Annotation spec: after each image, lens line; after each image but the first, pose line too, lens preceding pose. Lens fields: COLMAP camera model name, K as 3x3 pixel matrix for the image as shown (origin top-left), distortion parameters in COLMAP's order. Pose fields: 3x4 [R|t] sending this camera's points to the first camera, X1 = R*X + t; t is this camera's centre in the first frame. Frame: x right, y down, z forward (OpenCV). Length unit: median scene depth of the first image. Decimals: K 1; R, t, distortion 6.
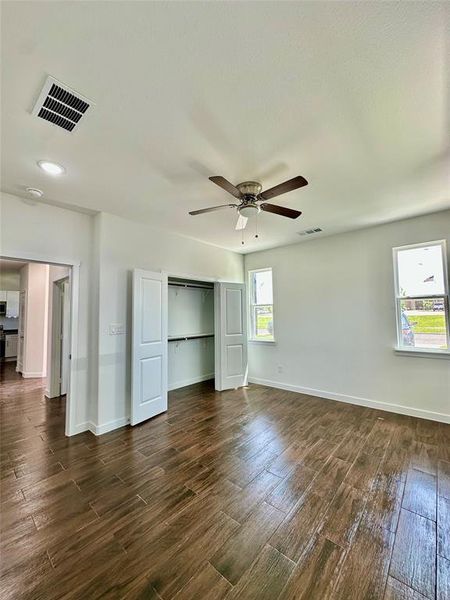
lens RADIAL K [[241.8, 0, 226.1], [0, 241.8, 298.7], [0, 0, 1]] dist [-0.001292, -0.000067]
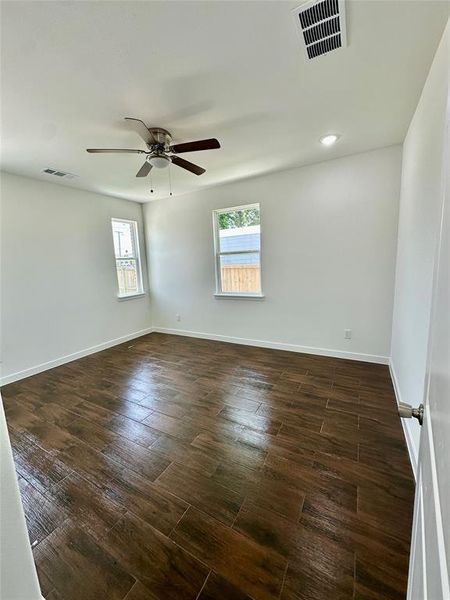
lens RADIAL K [[241.8, 0, 226.1], [0, 241.8, 298.7], [0, 0, 1]] dist [-0.001292, -0.000067]
pose [[-0.203066, -0.118134, 0.972013, -0.747737], [-0.012105, 0.992922, 0.118147, 0.055477], [-0.979090, 0.012226, -0.203059, 0.721614]]
